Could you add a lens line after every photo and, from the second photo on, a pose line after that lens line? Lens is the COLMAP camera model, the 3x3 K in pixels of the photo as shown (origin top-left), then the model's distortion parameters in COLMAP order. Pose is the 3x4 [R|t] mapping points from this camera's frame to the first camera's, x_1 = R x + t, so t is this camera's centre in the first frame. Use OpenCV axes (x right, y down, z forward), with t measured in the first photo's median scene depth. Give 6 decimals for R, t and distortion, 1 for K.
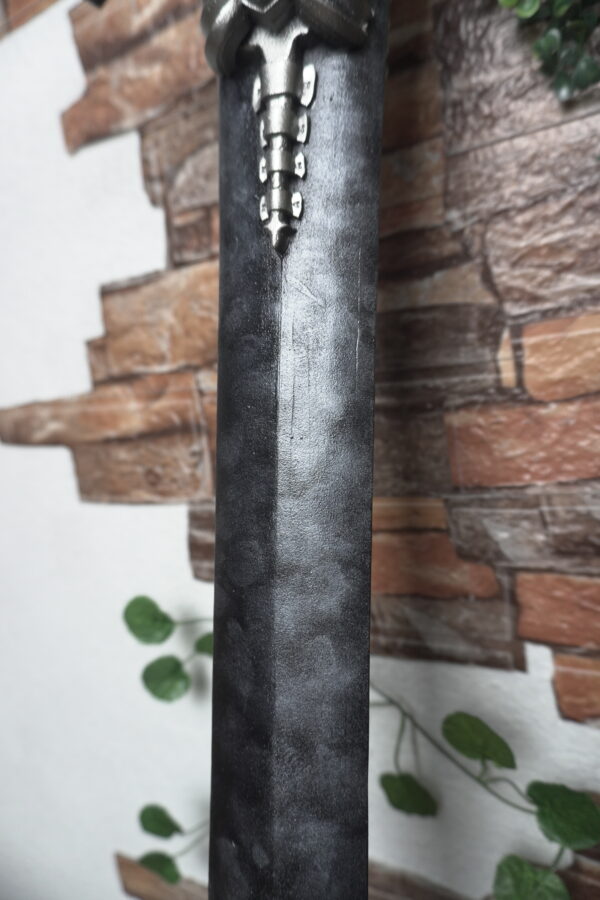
lens RADIAL K [[612.1, 0, 300.0], [0, 612.1, 450.0], [0, 0, 1]] dist [-0.041562, 0.045257]
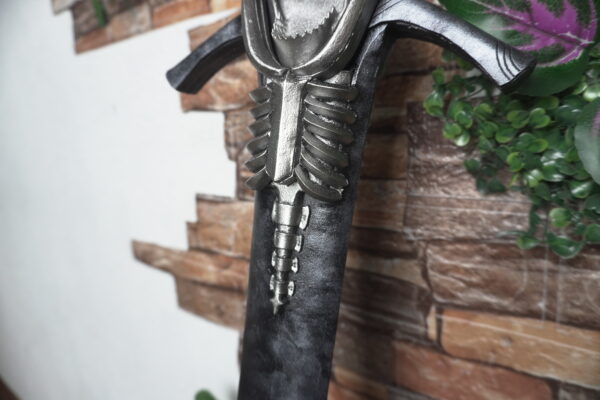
lens RADIAL K [[408.1, 0, 300.0], [0, 408.1, 200.0], [0, 0, 1]] dist [-0.041562, 0.045257]
pose [[0.990160, 0.097773, -0.100115, 0.060264], [-0.091463, 0.993632, 0.065799, -0.406503], [0.105911, -0.055995, 0.992798, -0.045666]]
